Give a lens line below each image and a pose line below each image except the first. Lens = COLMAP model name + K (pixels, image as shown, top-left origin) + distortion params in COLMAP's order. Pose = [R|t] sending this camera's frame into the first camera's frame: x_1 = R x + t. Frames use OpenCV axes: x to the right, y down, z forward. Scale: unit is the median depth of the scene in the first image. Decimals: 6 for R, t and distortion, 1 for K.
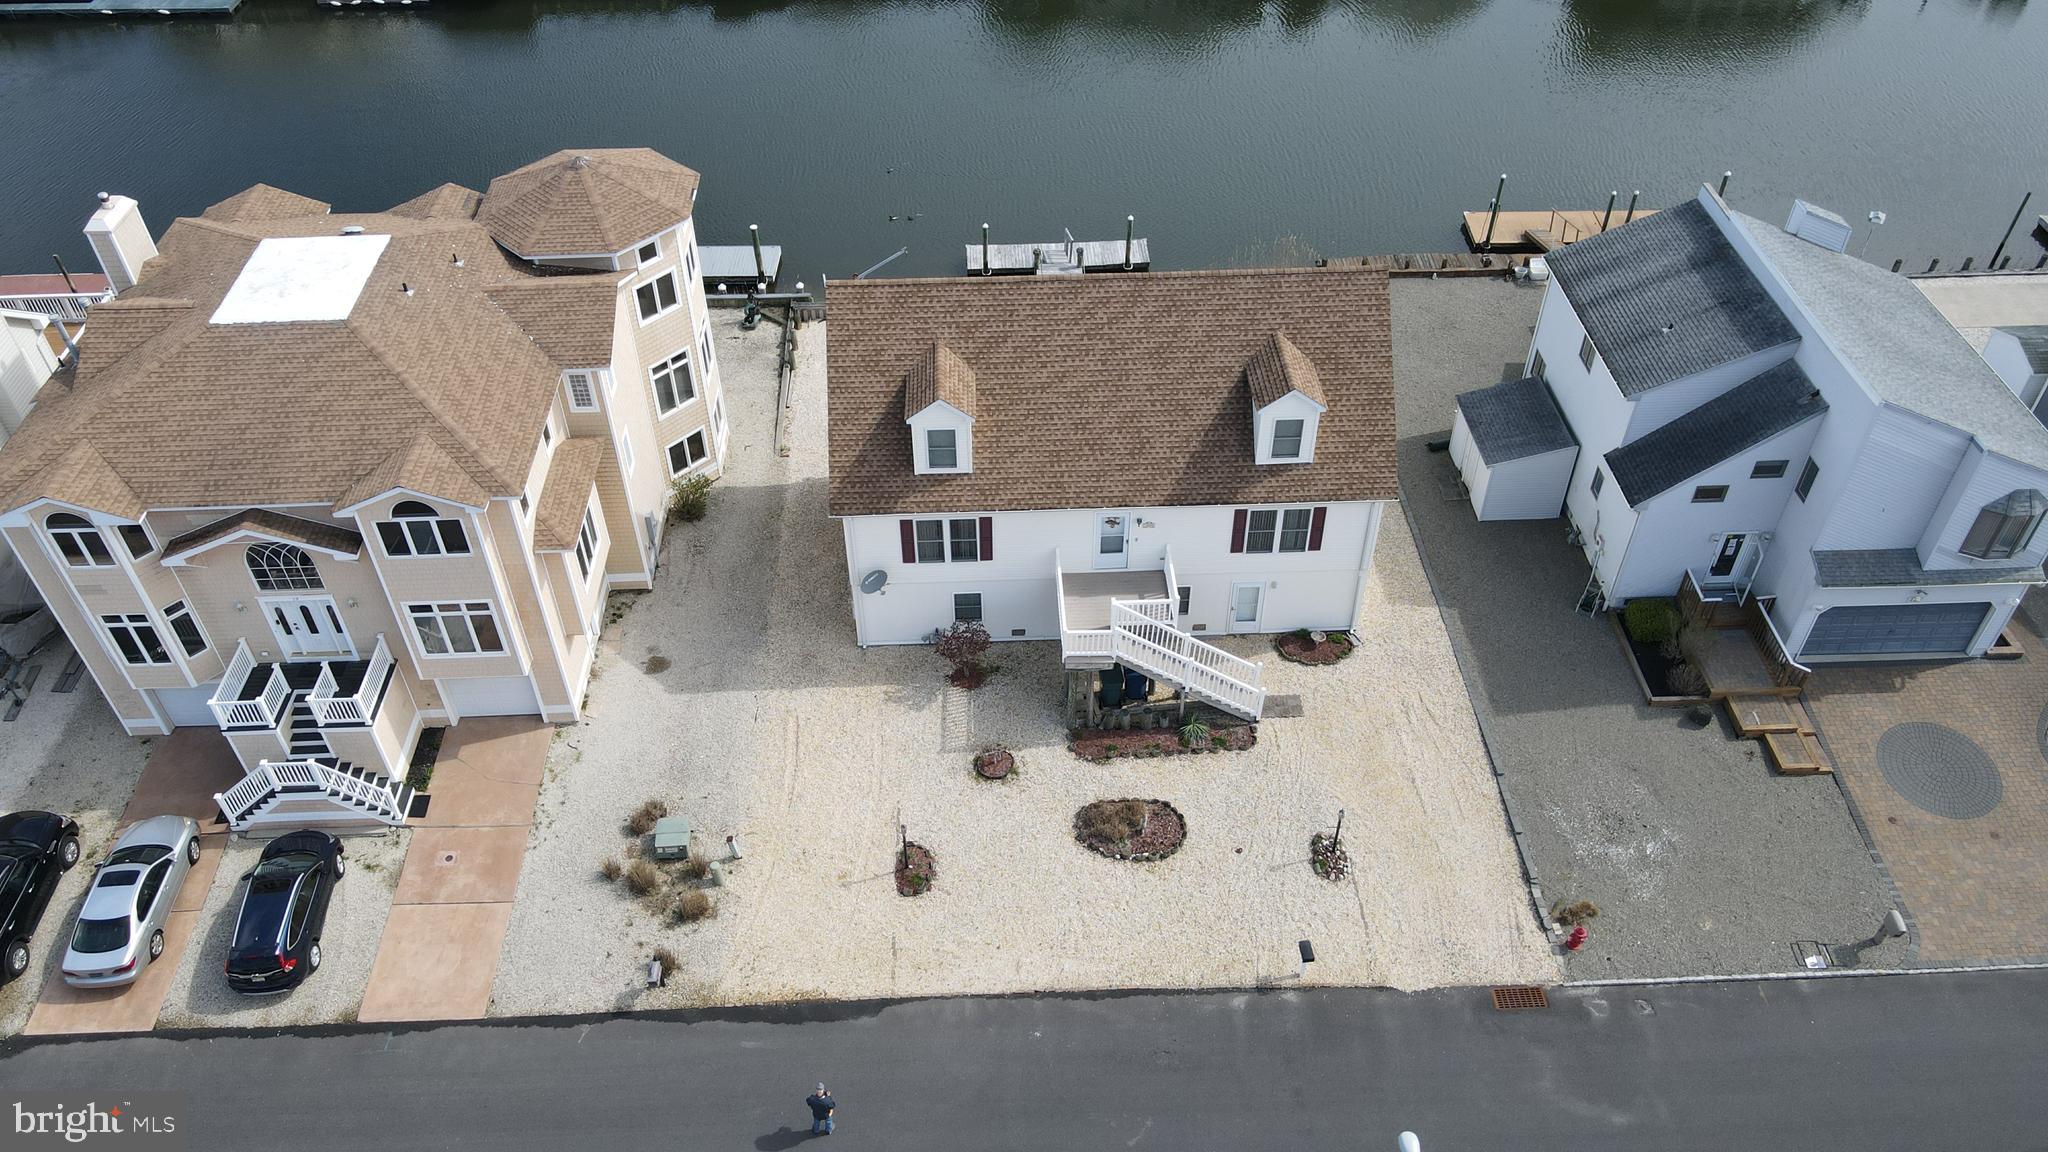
lens RADIAL K [[1508.3, 0, 1011.2], [0, 1508.3, 568.0], [0, 0, 1]] dist [-0.004130, 0.047191]
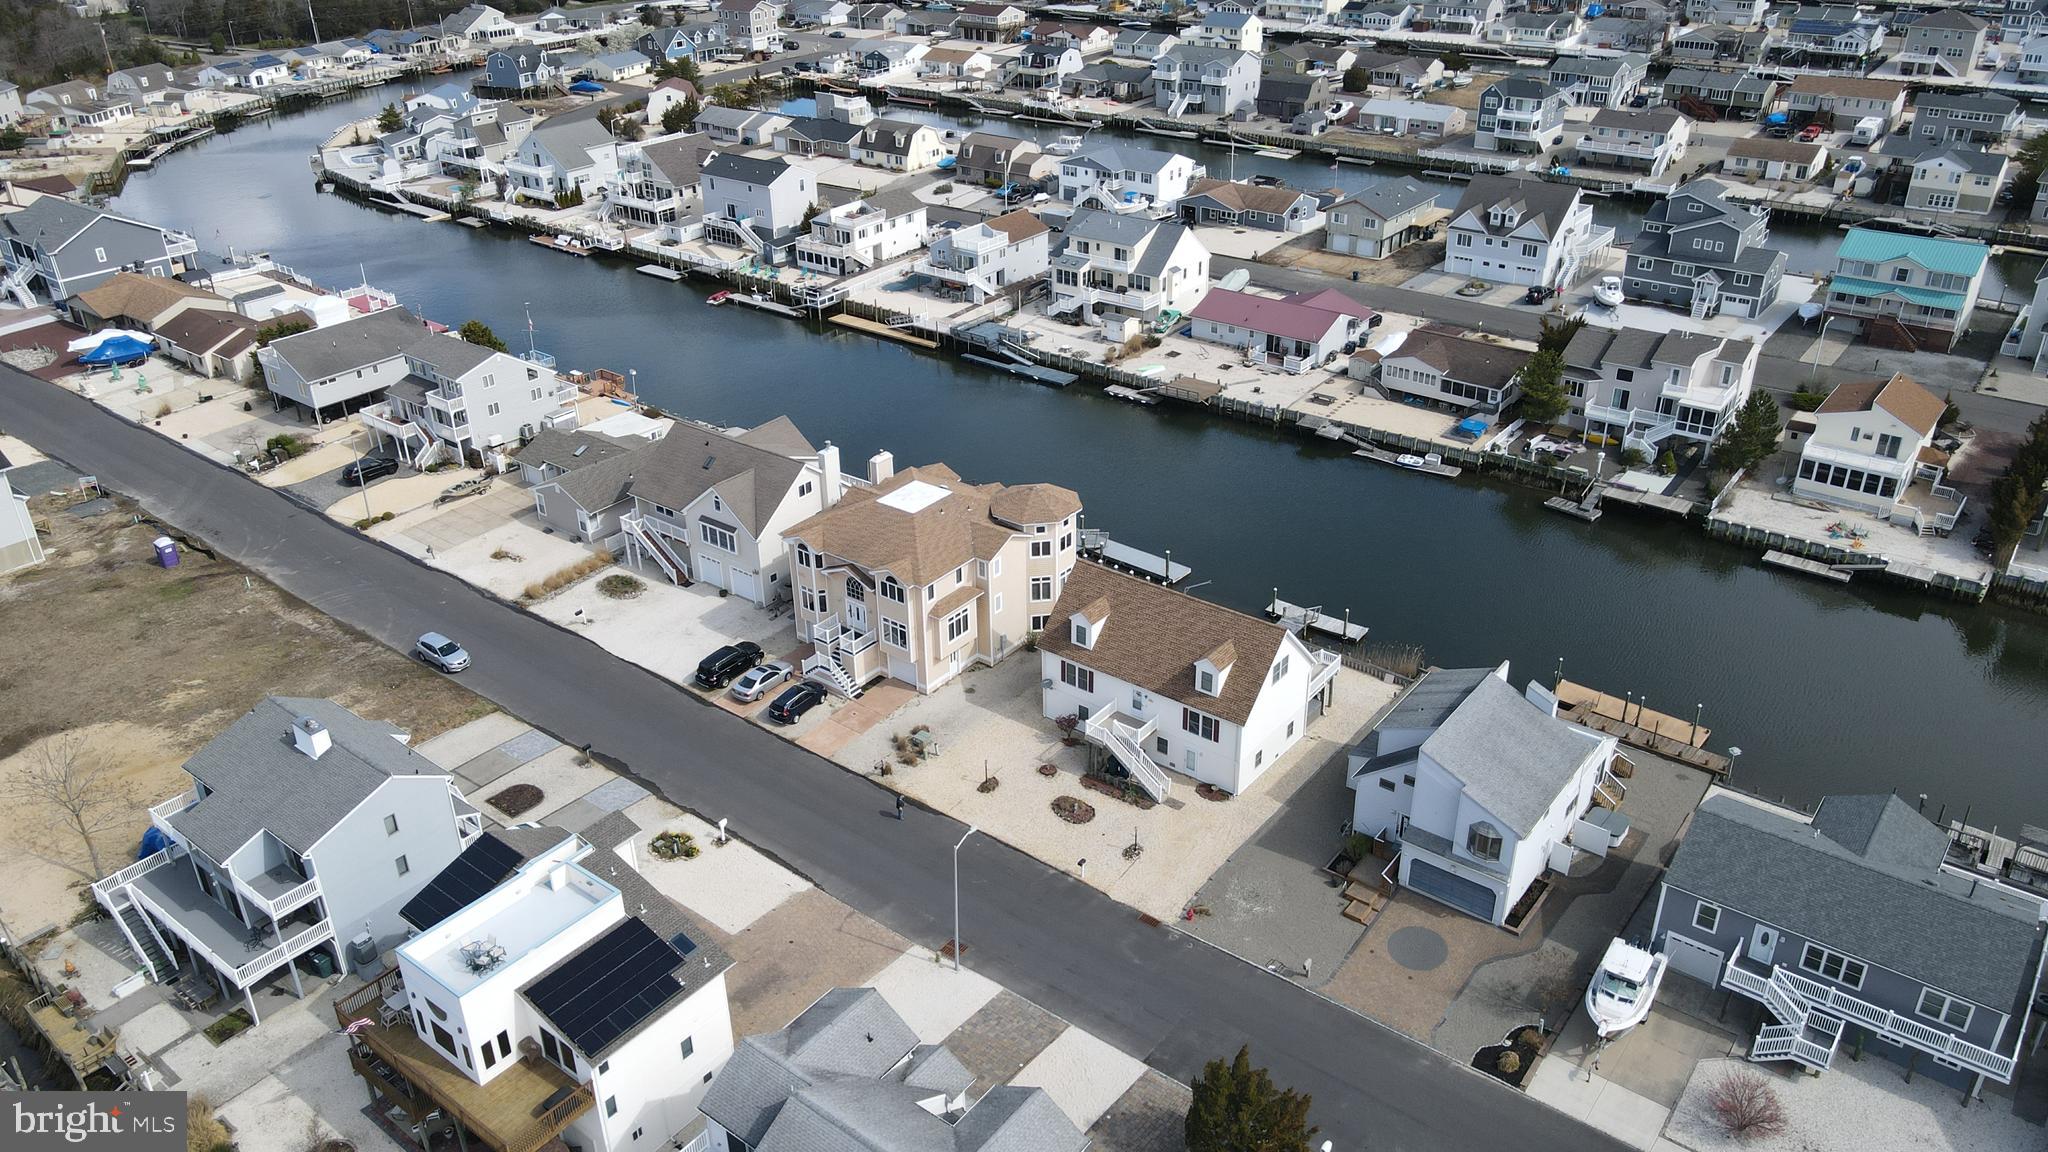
lens RADIAL K [[1508.7, 0, 1010.2], [0, 1508.7, 571.9], [0, 0, 1]] dist [-0.014213, 0.059078]
pose [[0.766631, 0.301200, -0.567059, 1.142279], [-0.426901, 0.898780, -0.099749, 0.112078], [0.479617, 0.318549, 0.817615, -0.984547]]
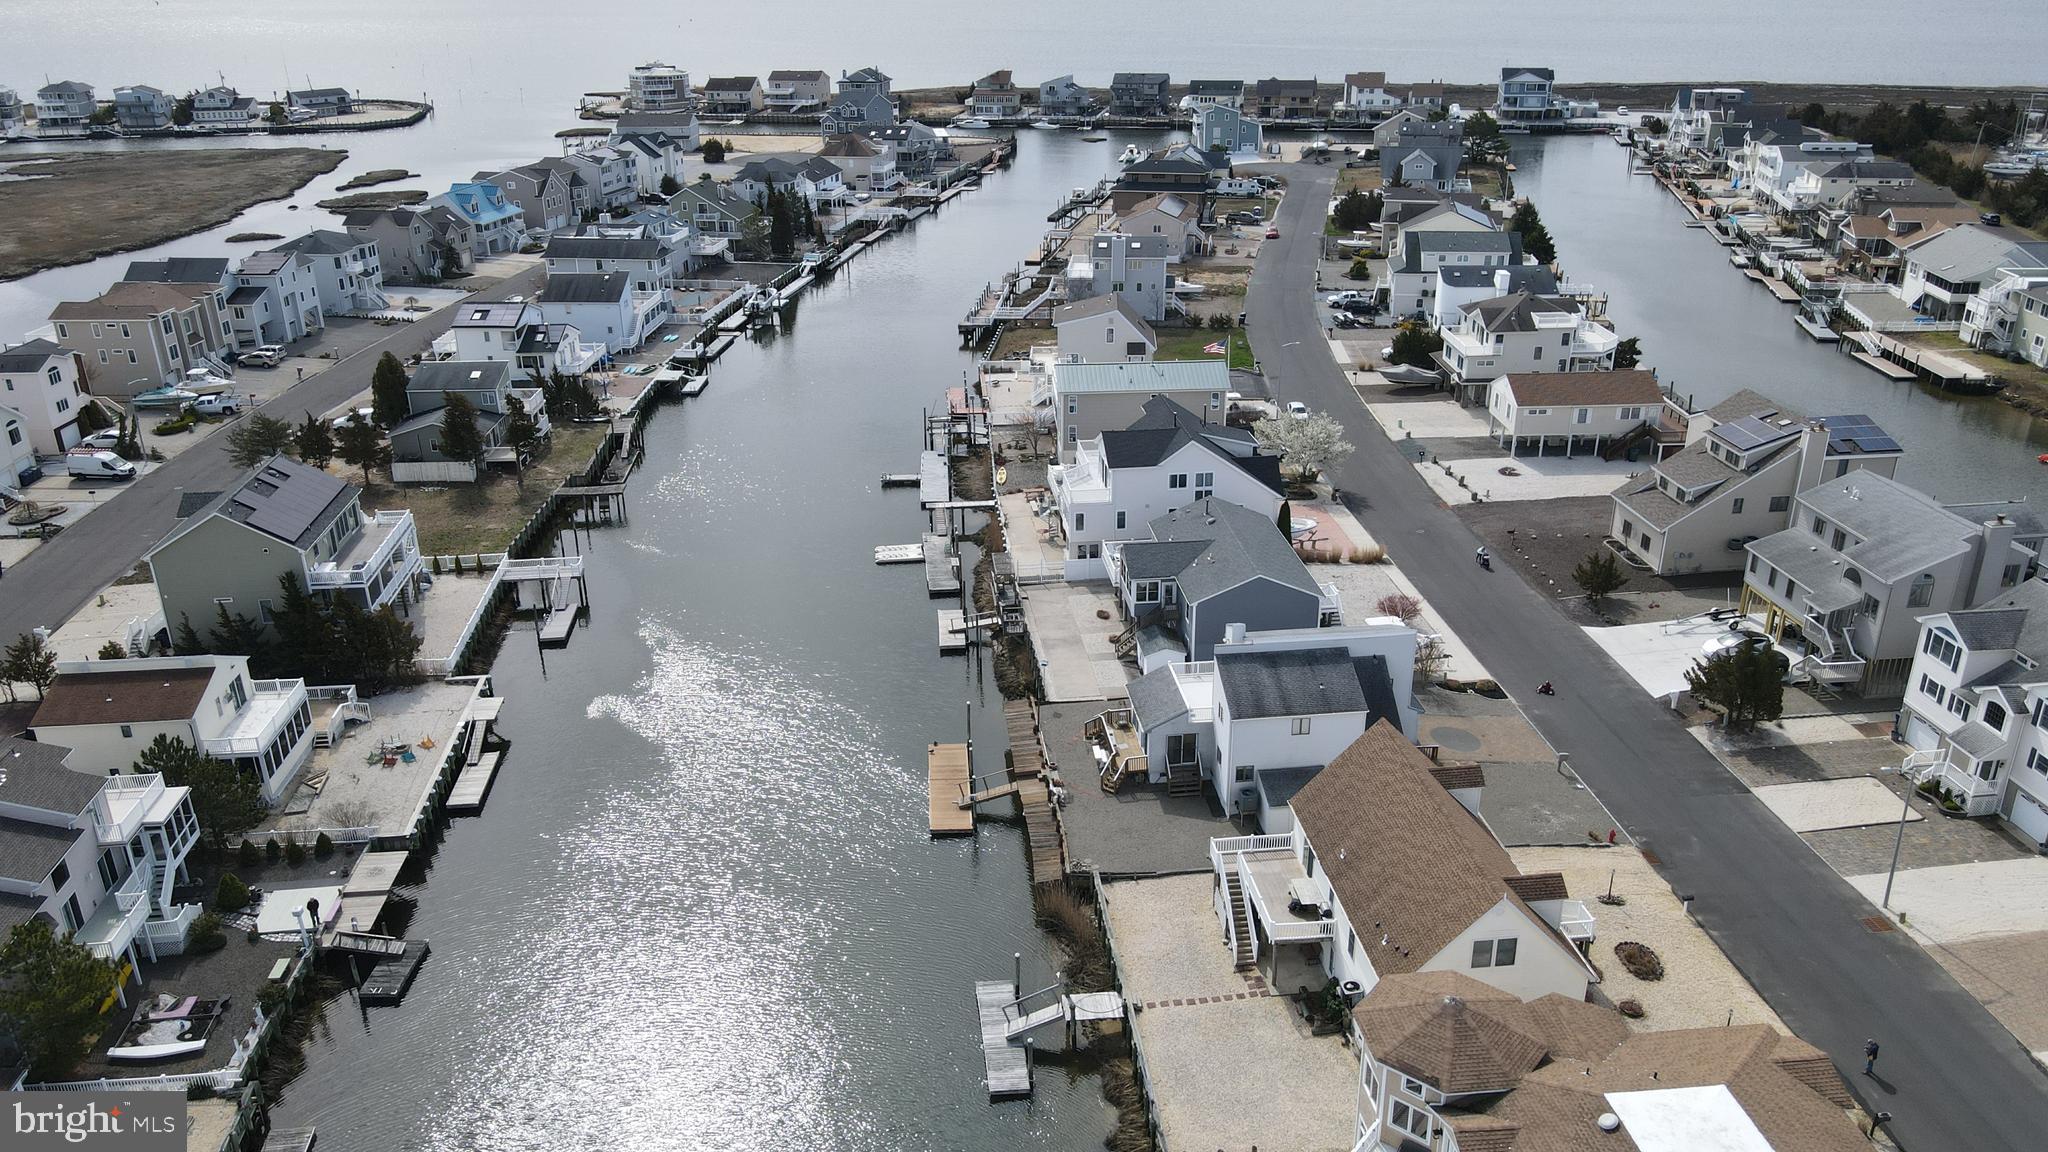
lens RADIAL K [[1508.3, 0, 1011.2], [0, 1508.3, 568.0], [0, 0, 1]] dist [-0.004130, 0.047191]
pose [[-0.062558, -0.376368, 0.924356, -1.339943], [0.685080, 0.657319, 0.314003, -1.195882], [-0.725777, 0.652901, 0.216721, 0.808248]]
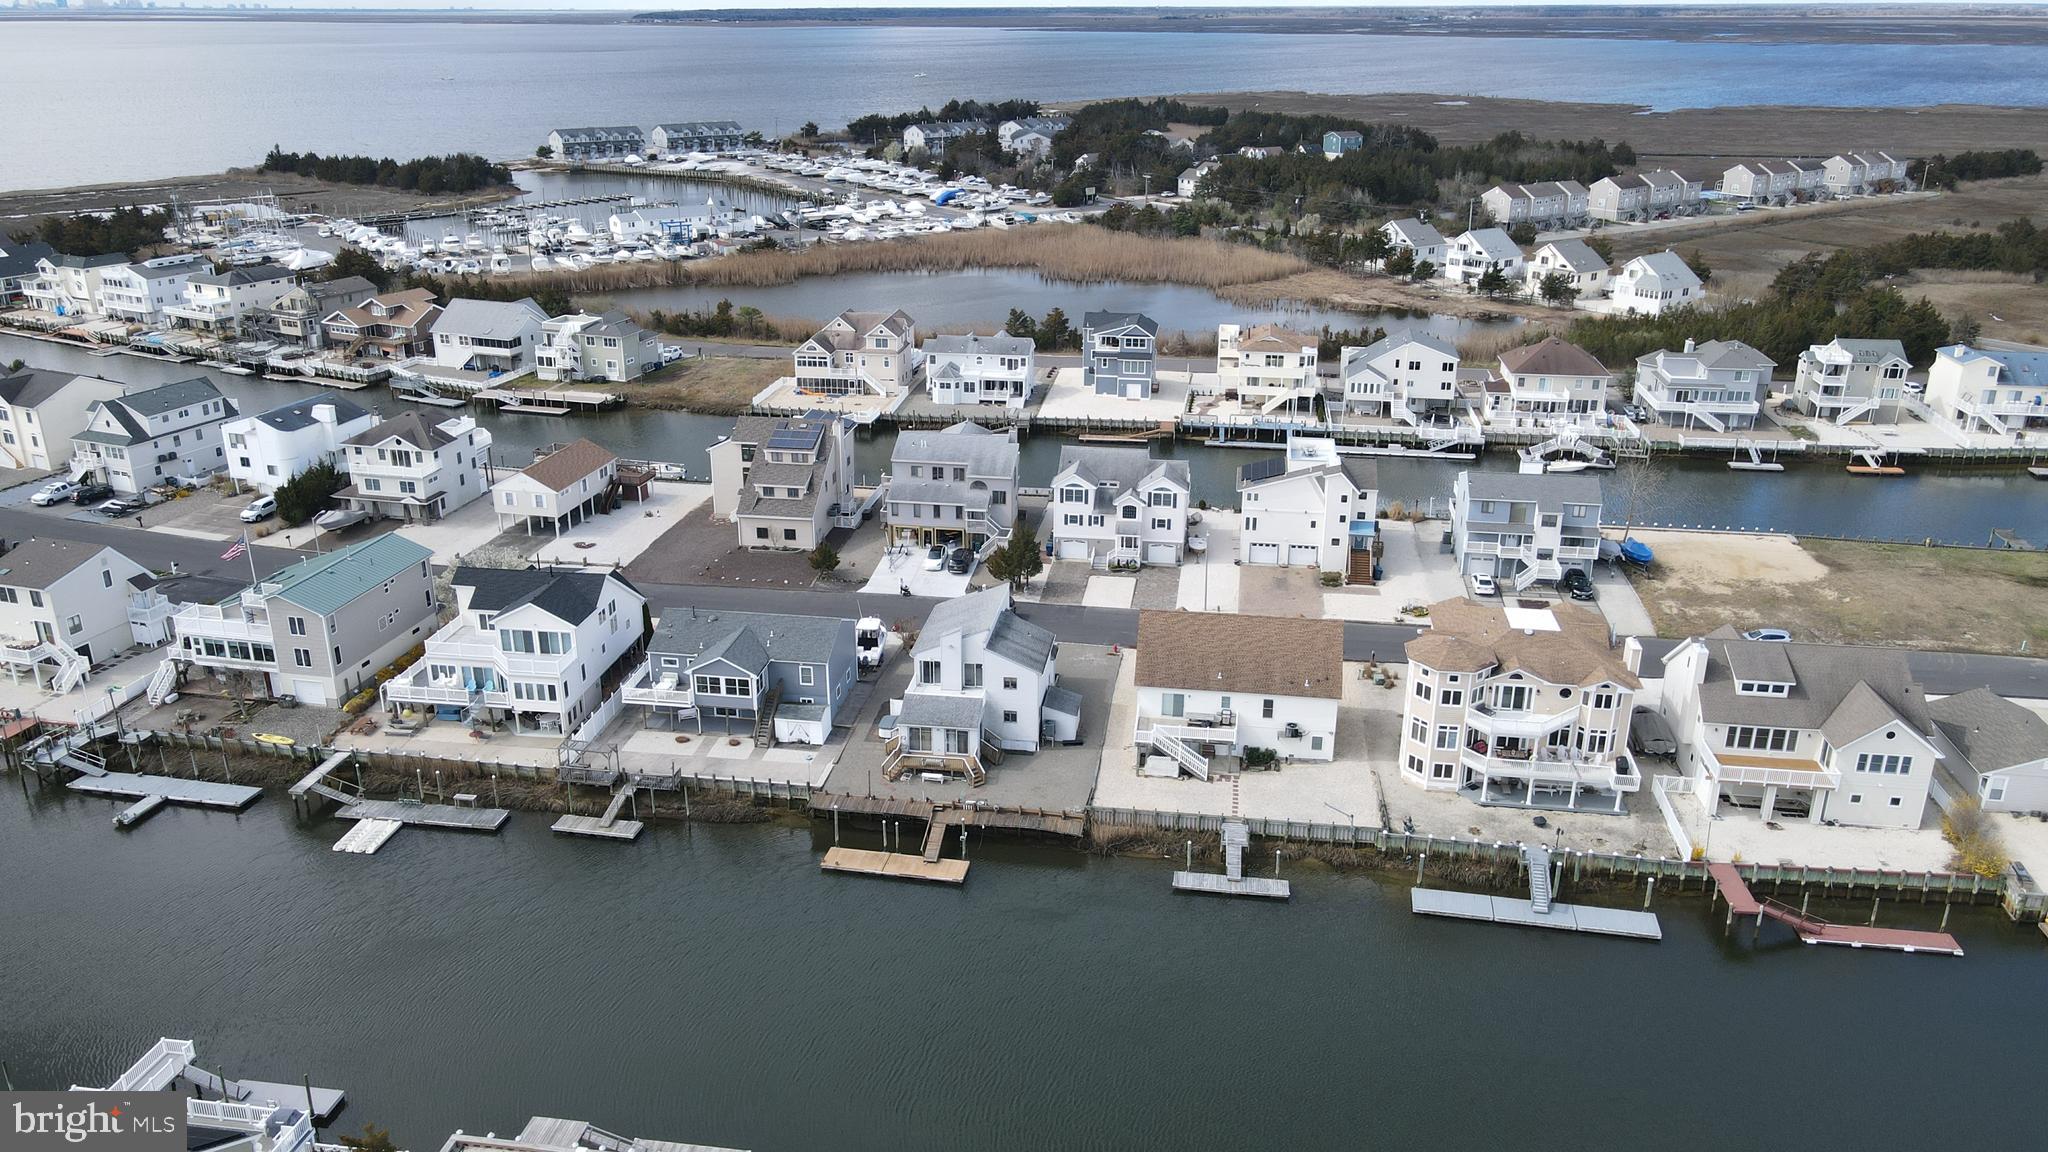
lens RADIAL K [[1508.3, 0, 1011.2], [0, 1508.3, 568.0], [0, 0, 1]] dist [-0.004130, 0.047191]
pose [[-0.982125, -0.053068, 0.180596, -0.019203], [0.136840, 0.457512, 0.878611, -2.746816], [-0.129251, 0.887619, -0.442072, 2.208628]]
